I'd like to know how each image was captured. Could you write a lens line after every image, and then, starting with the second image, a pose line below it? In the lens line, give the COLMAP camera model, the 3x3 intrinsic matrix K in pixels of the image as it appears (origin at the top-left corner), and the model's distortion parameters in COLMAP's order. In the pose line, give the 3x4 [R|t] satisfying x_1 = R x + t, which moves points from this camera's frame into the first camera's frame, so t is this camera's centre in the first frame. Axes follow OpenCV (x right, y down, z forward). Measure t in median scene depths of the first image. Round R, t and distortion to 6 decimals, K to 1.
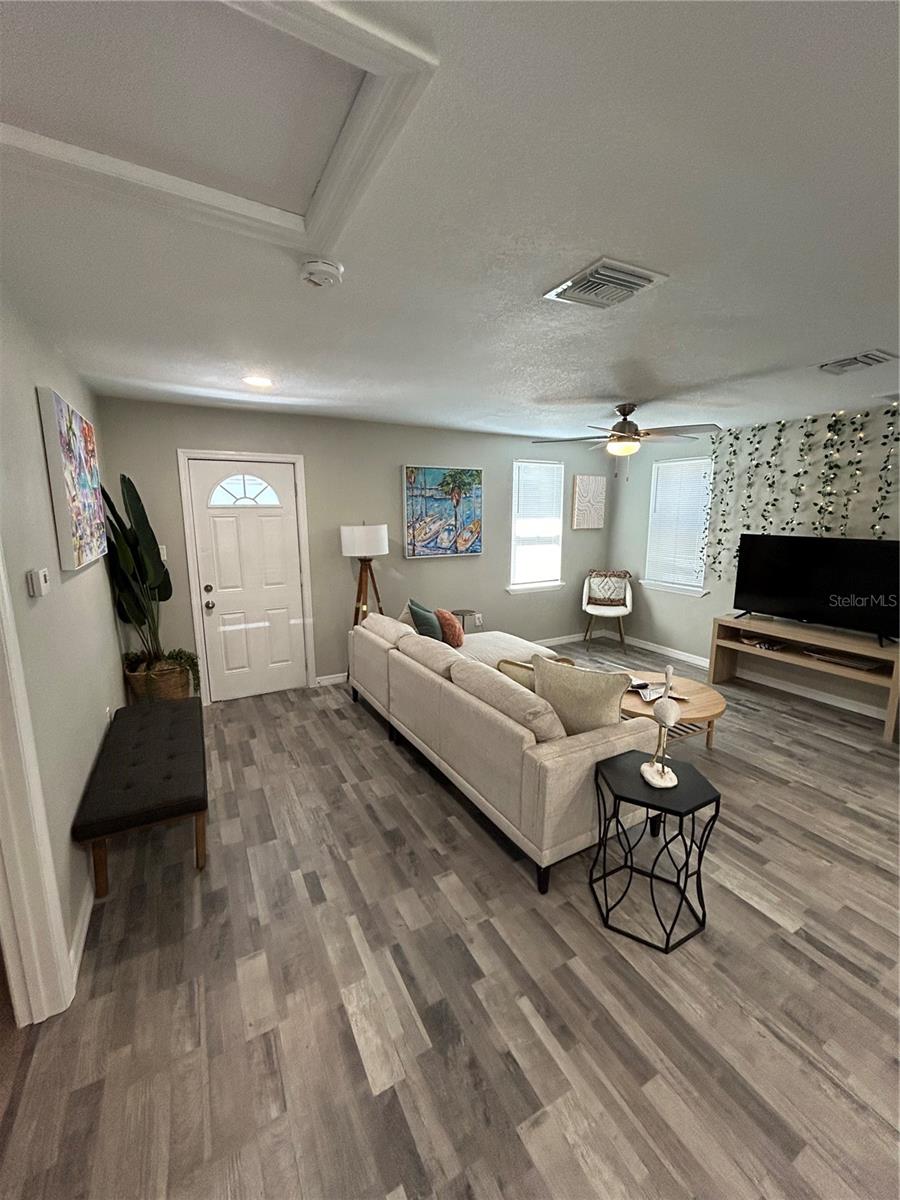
lens RADIAL K [[484.7, 0, 451.5], [0, 484.7, 593.8], [0, 0, 1]] dist [0.001401, 0.000250]
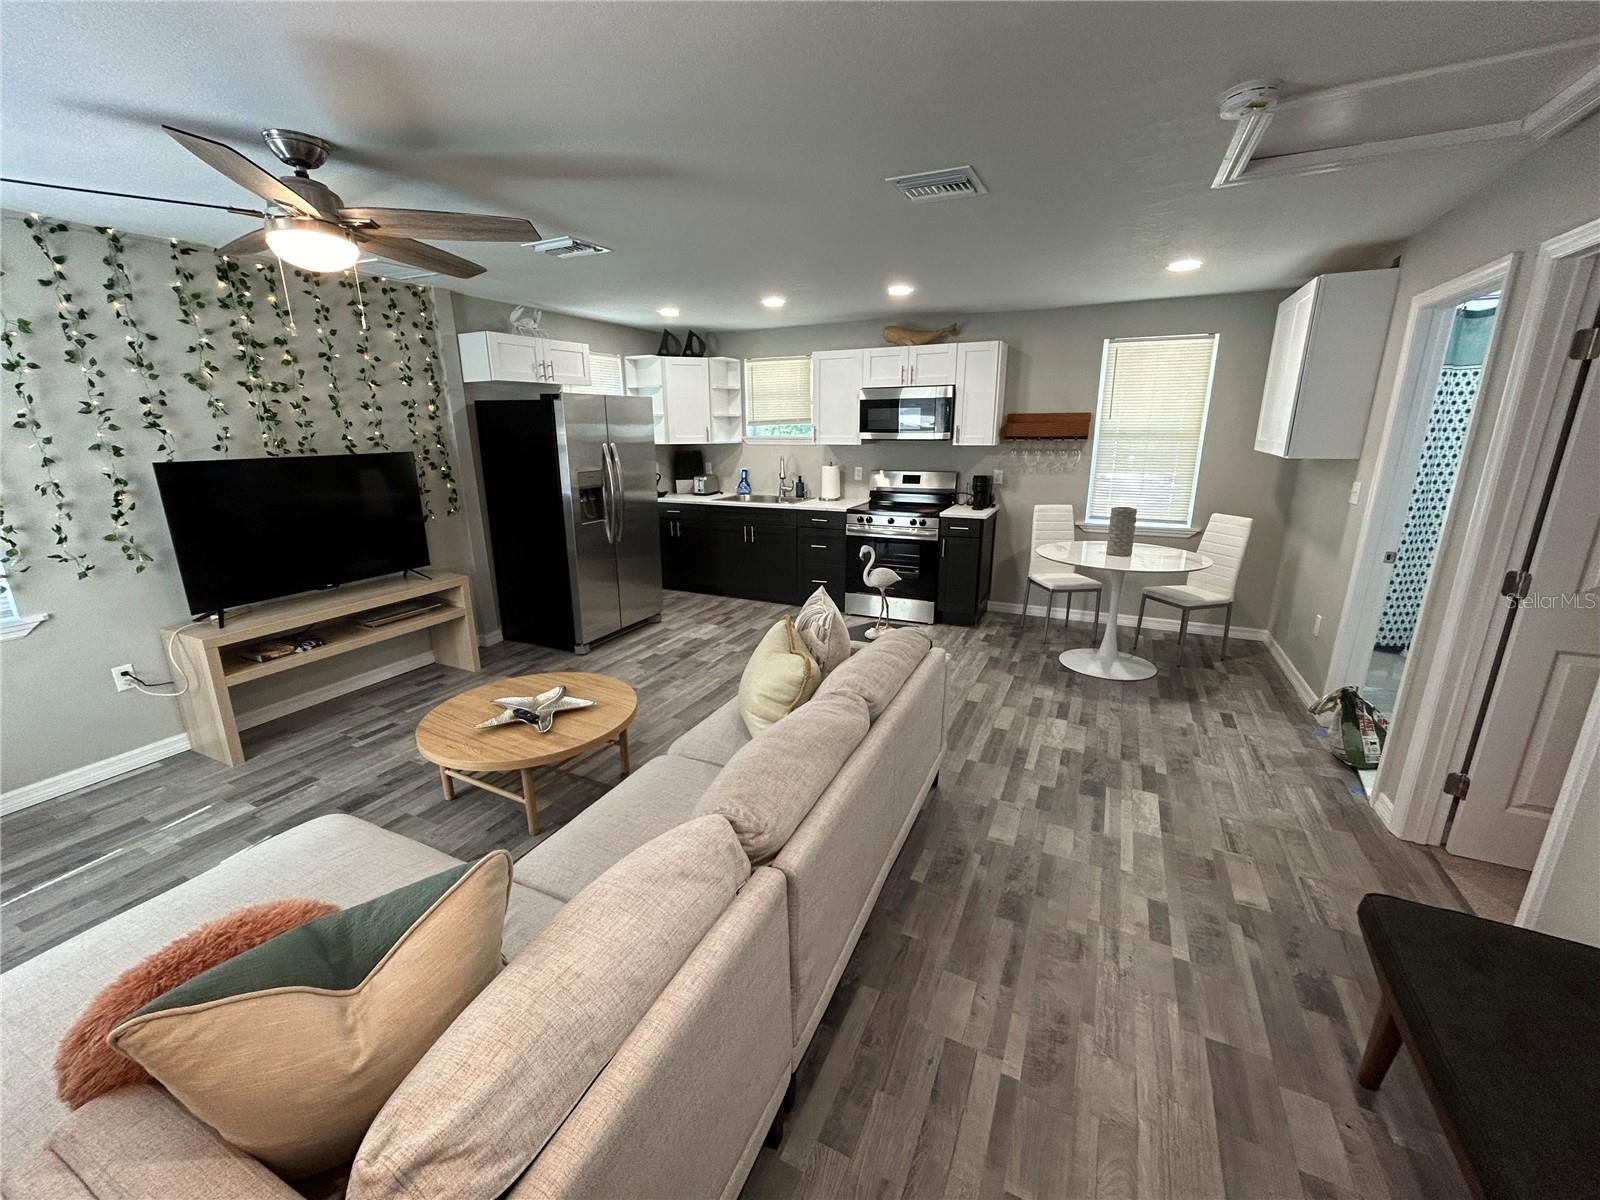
lens RADIAL K [[646.3, 0, 794.0], [0, 646.3, 597.0], [0, 0, 1]] dist [0.001401, 0.000250]
pose [[-0.574240, -0.211451, 0.790909, -0.338108], [0.146489, 0.923941, 0.353376, -0.149588], [-0.805475, 0.318782, -0.499589, 0.944220]]
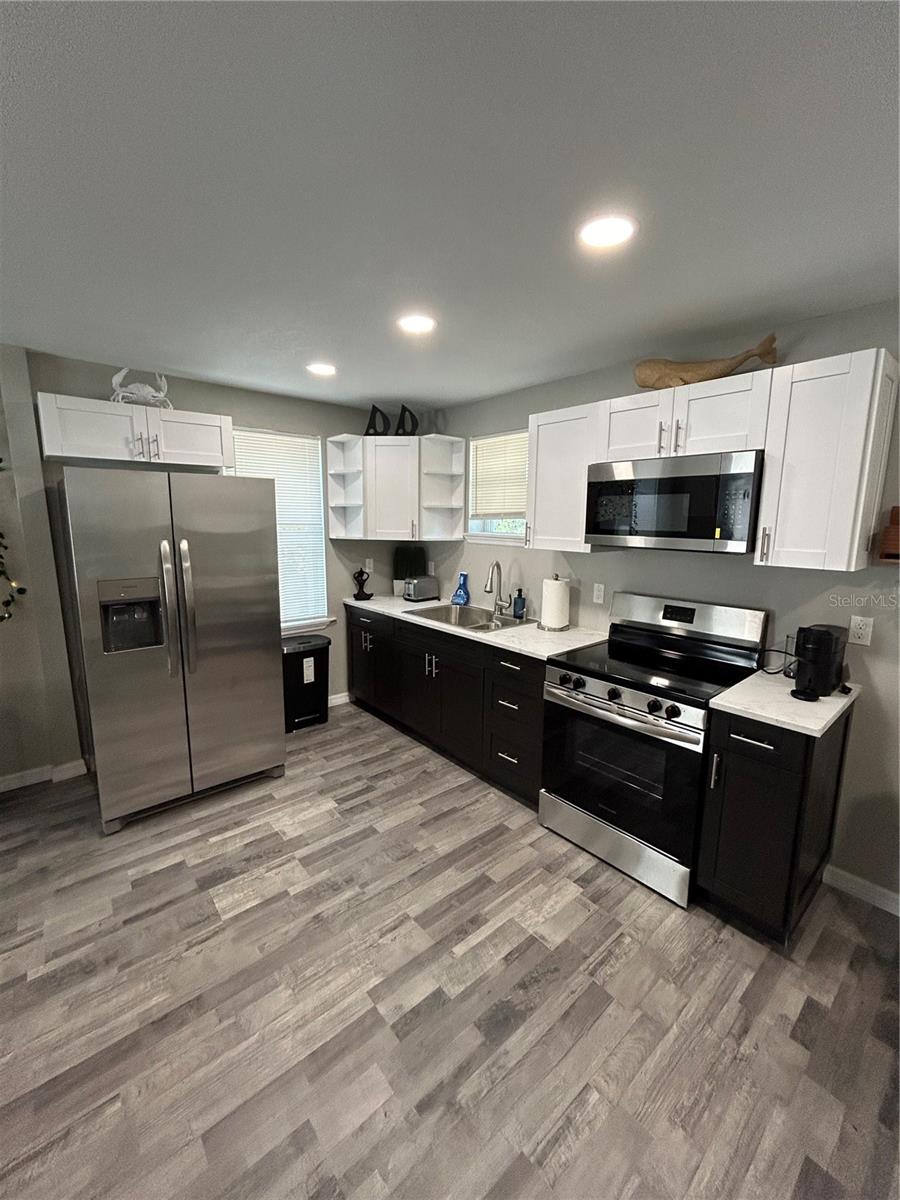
lens RADIAL K [[484.7, 0, 452.4], [0, 484.7, 592.7], [0, 0, 1]] dist [0.001401, 0.000250]
pose [[-0.200335, -0.157587, 0.966971, 0.135860], [0.157327, 0.968996, 0.190512, -0.043968], [-0.967013, 0.190297, -0.169331, 0.342063]]
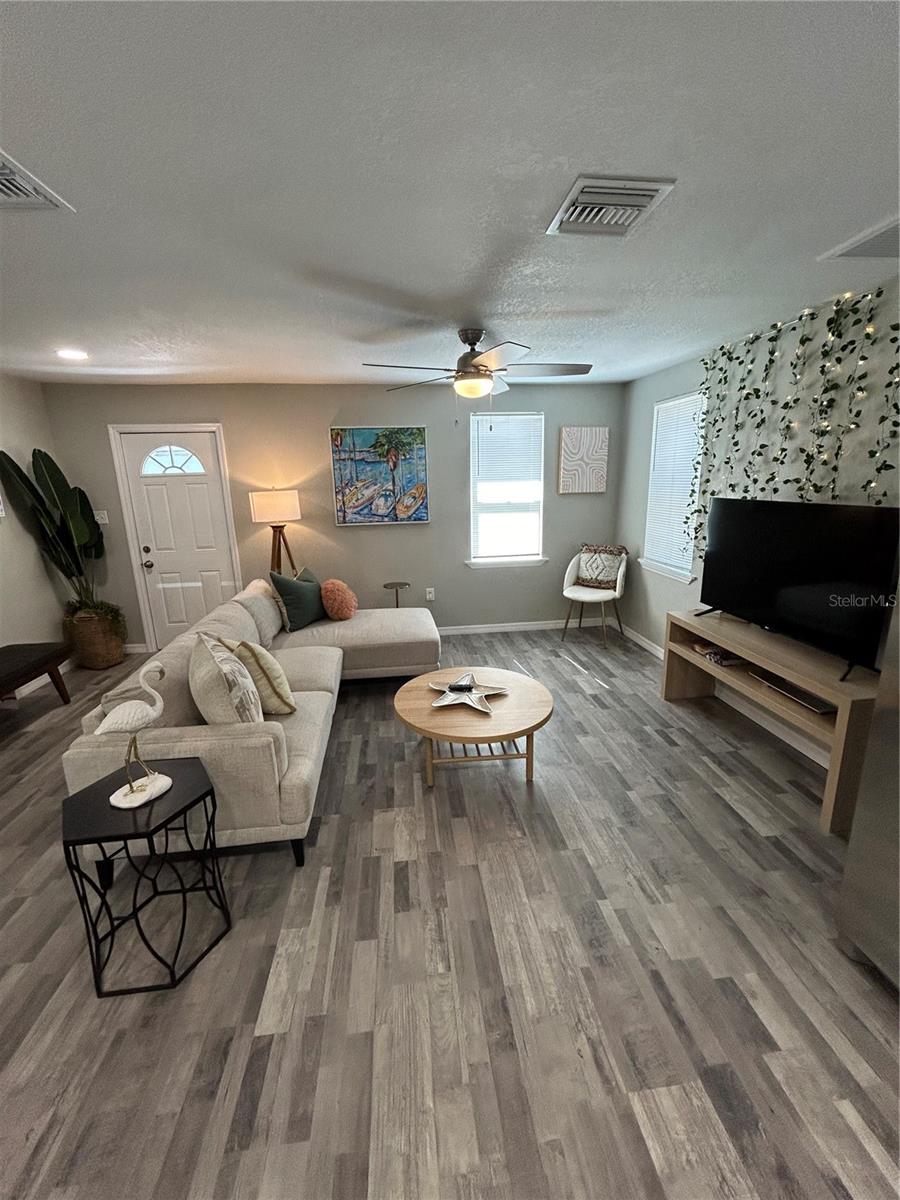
lens RADIAL K [[484.7, 0, 452.8], [0, 484.7, 593.5], [0, 0, 1]] dist [0.001401, 0.000250]
pose [[0.924763, 0.067665, -0.374479, 0.580455], [-0.043751, 0.996444, 0.072005, -0.021176], [0.378019, -0.050203, 0.924435, 0.220215]]
